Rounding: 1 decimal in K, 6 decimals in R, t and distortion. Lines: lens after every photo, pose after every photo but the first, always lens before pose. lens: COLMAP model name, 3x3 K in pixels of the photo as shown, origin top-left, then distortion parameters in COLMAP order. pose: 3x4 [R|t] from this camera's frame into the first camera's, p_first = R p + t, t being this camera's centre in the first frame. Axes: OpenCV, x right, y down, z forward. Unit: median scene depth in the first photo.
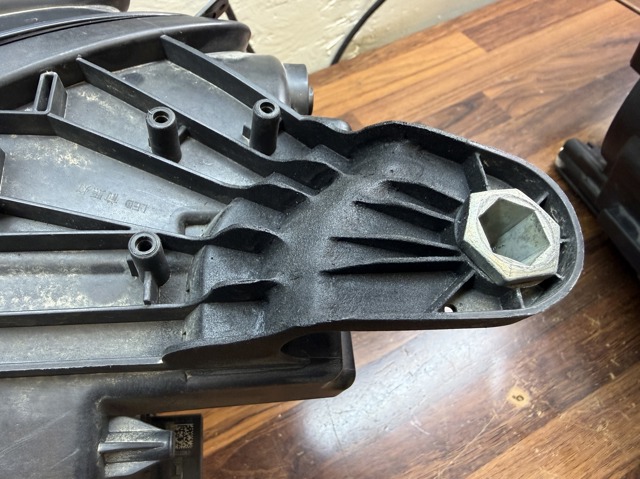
lens RADIAL K [[457.5, 0, 280.7], [0, 457.5, 239.7], [0, 0, 1]] dist [-0.001176, 0.001258]
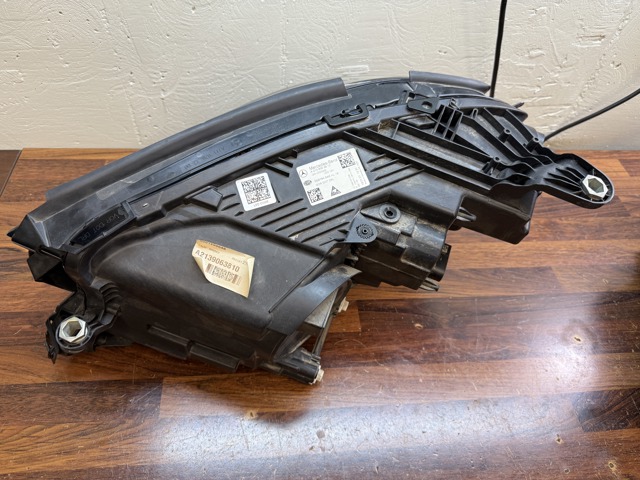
lens RADIAL K [[462.6, 0, 320.0], [0, 462.6, 240.0], [0, 0, 1]] dist [-0.010950, -0.008217]
pose [[0.911471, 0.374213, -0.170838, -0.264445], [-0.392783, 0.915107, -0.091112, 0.560574], [0.122240, 0.150148, 0.981077, -1.023689]]
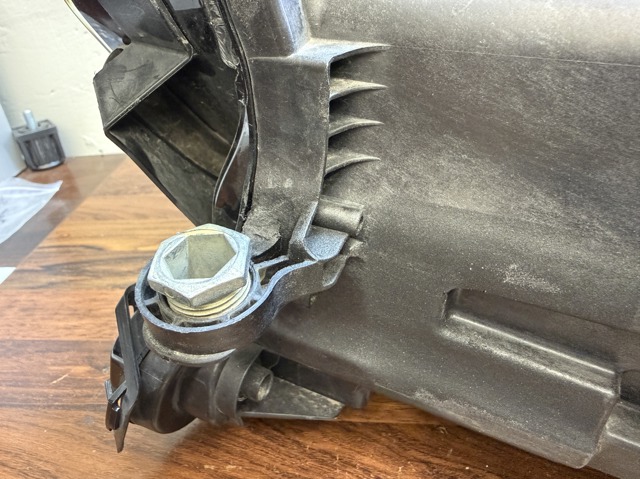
lens RADIAL K [[457.5, 0, 280.7], [0, 457.5, 239.7], [0, 0, 1]] dist [-0.001176, 0.001258]
pose [[0.818272, 0.260135, -0.512603, -0.843106], [-0.446086, 0.849786, -0.280842, 1.016154], [0.362546, 0.458470, 0.811398, -0.005785]]
